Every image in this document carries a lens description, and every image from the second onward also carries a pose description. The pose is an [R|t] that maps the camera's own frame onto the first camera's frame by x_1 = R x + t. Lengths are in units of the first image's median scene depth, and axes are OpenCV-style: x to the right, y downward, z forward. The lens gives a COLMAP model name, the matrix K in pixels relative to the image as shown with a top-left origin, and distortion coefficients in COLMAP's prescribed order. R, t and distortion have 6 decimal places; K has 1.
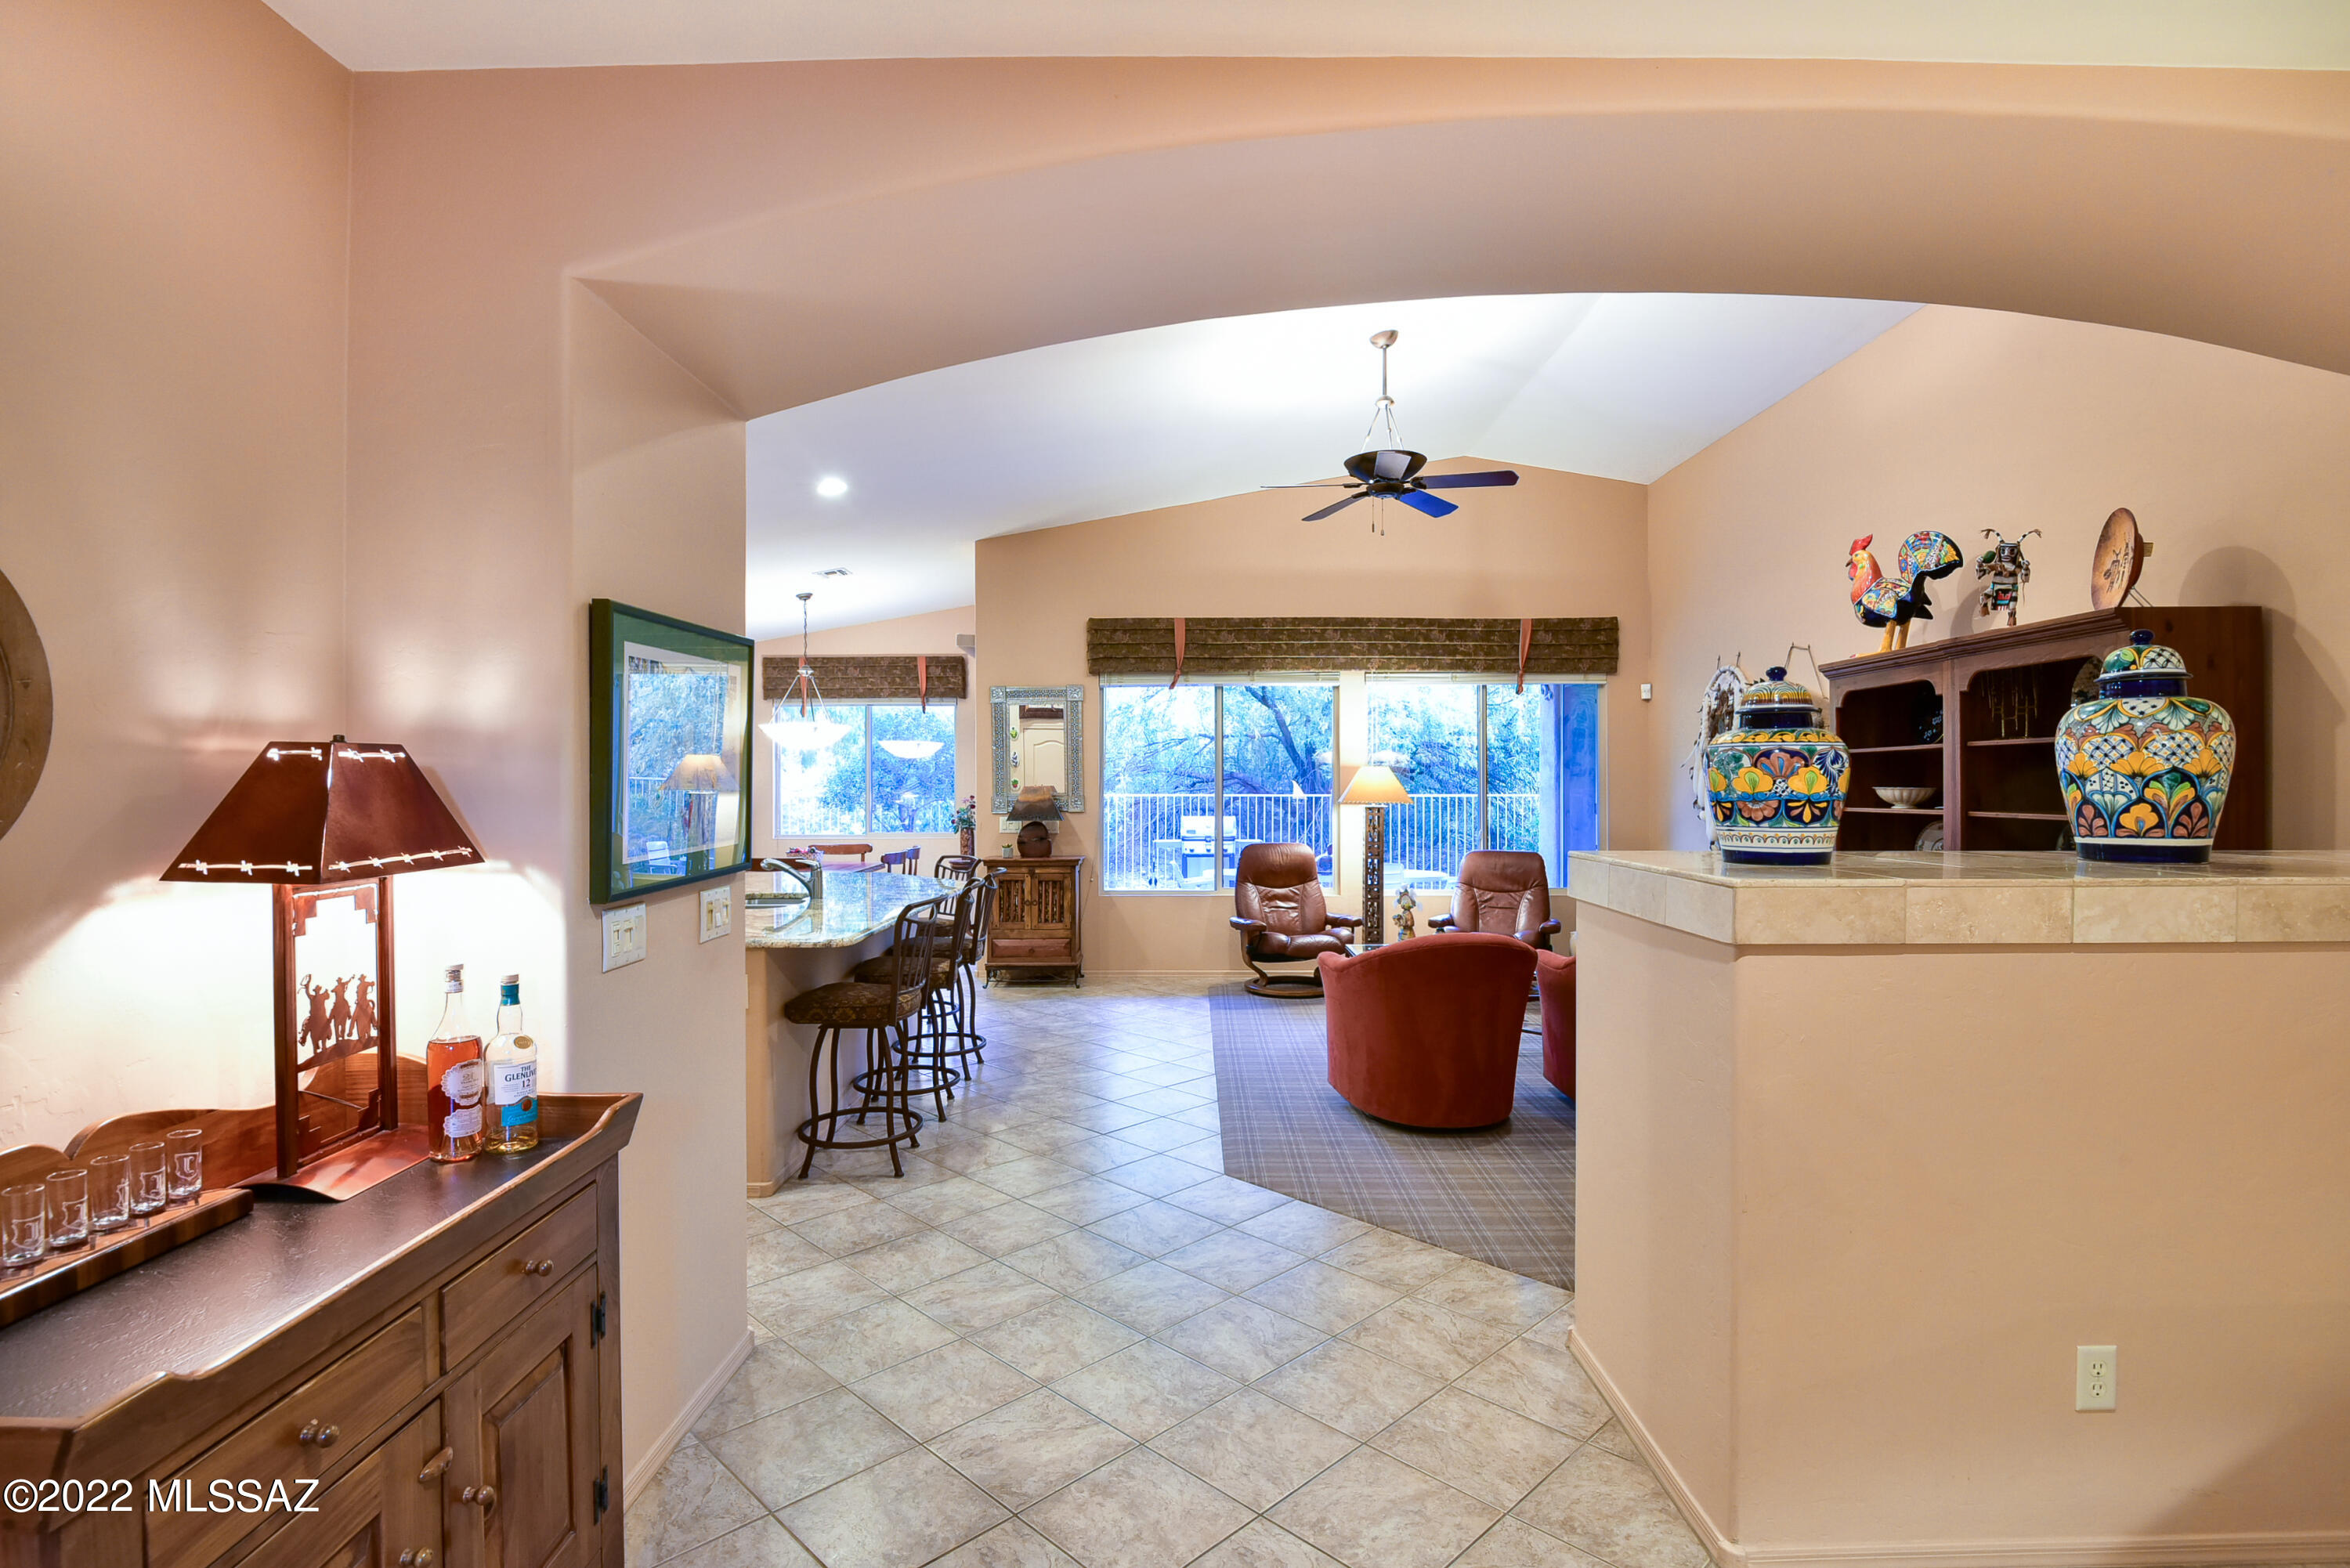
lens RADIAL K [[1146.0, 0, 1175.1], [0, 1146.0, 785.0], [0, 0, 1]] dist [-0.009708, -0.008802]
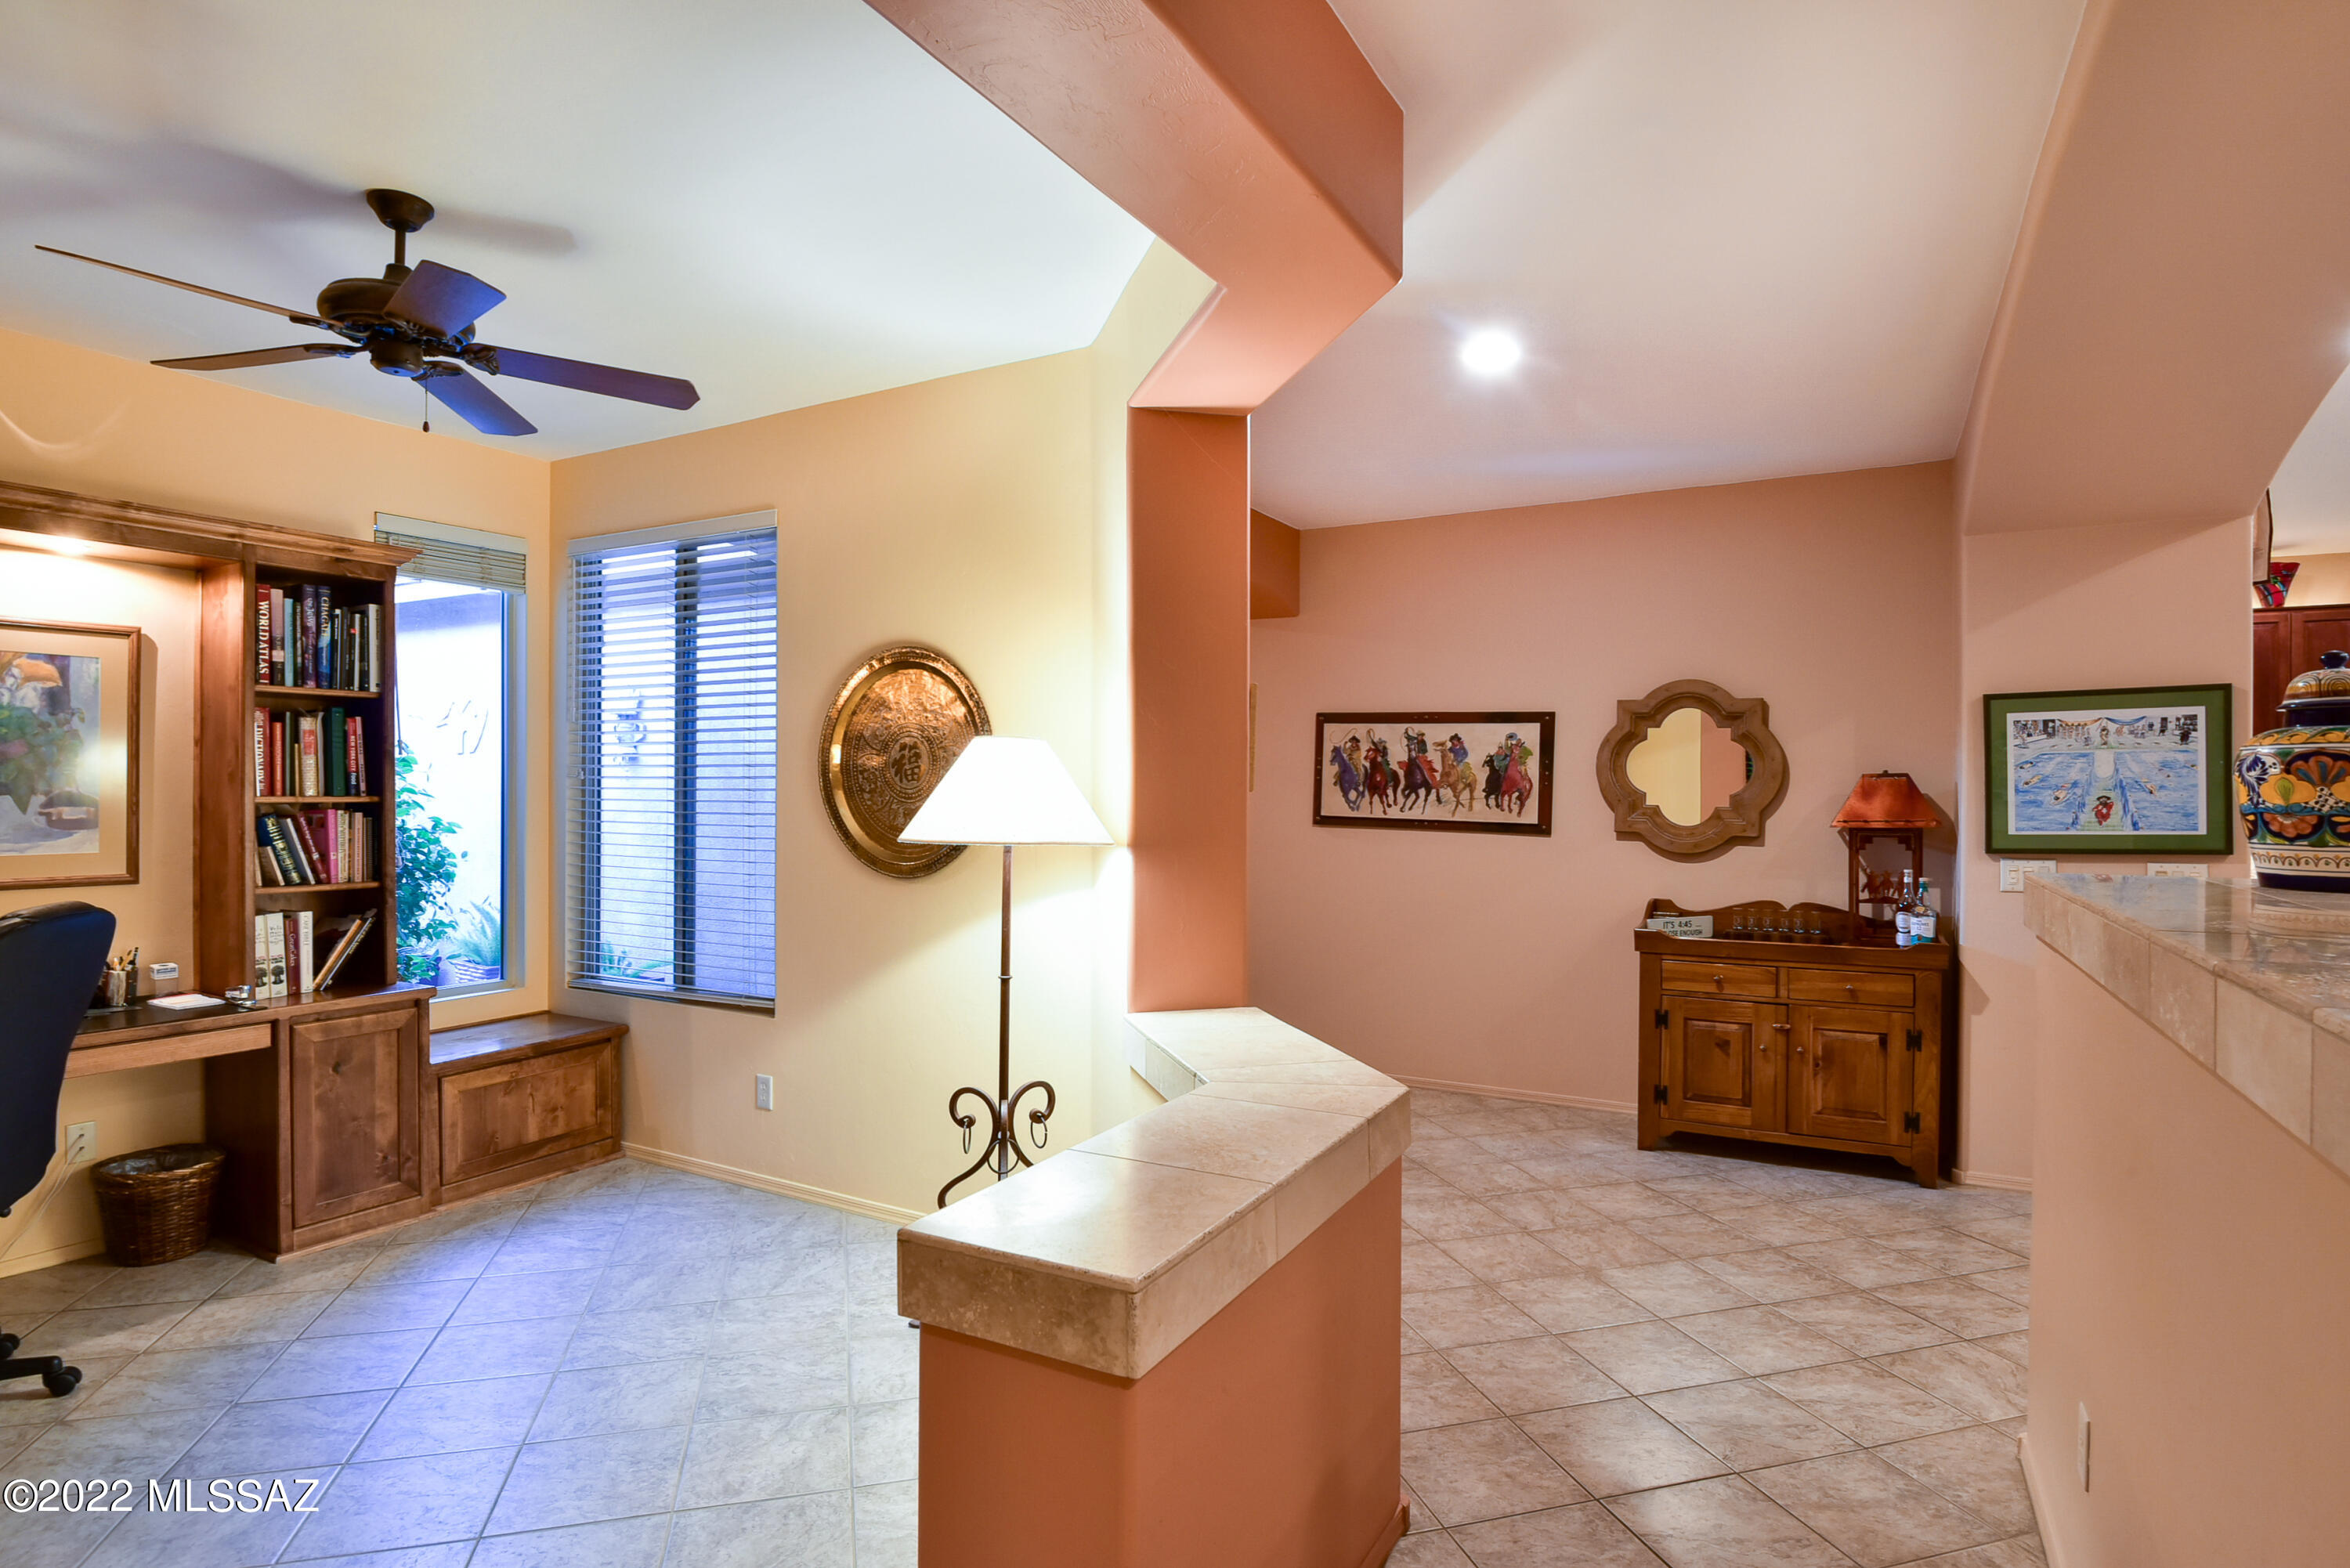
lens RADIAL K [[1253.9, 0, 1233.6], [0, 1253.9, 781.9], [0, 0, 1]] dist [0.011625, -0.005630]
pose [[-0.440583, -0.002145, -0.897709, 0.588032], [-0.002877, 0.999995, -0.000977, -0.002146], [0.897707, 0.002152, -0.440587, 0.246864]]
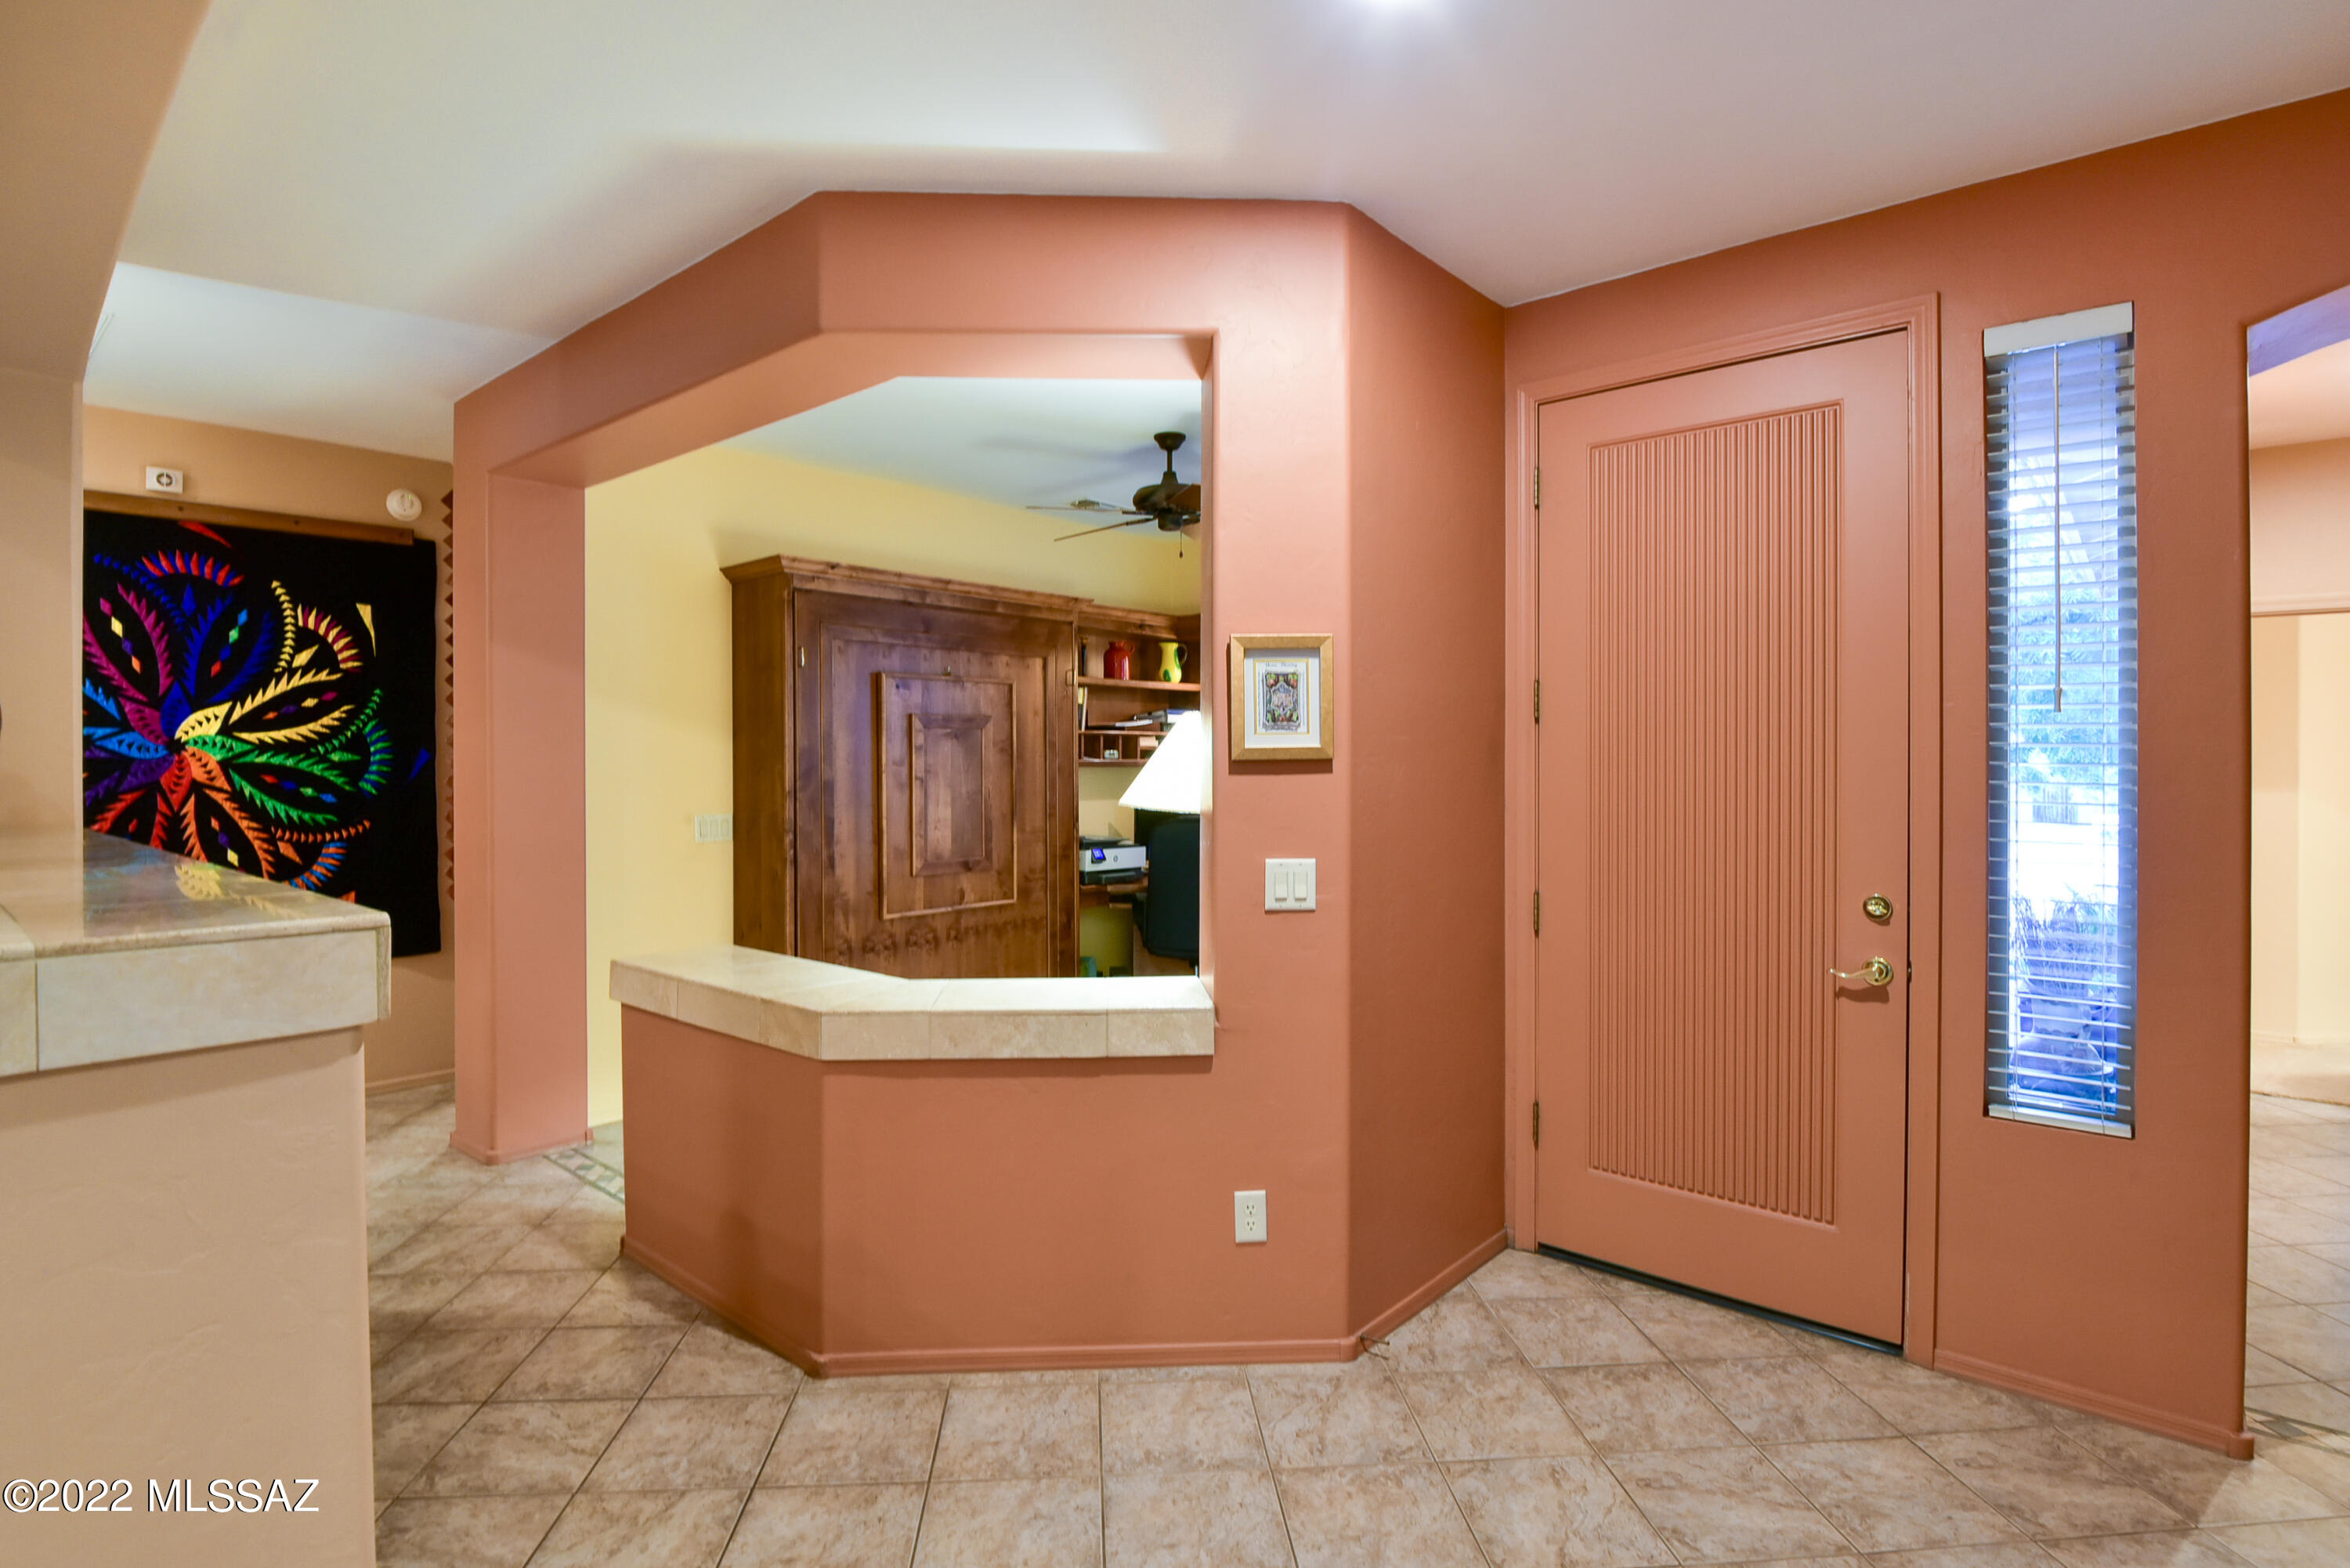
lens RADIAL K [[1146.0, 0, 1158.8], [0, 1146.0, 768.3], [0, 0, 1]] dist [-0.009708, -0.008802]
pose [[-0.760296, -0.002436, 0.649572, -0.063628], [0.001842, 0.999981, 0.005906, 0.000652], [-0.649574, 0.005686, -0.760277, 0.346015]]
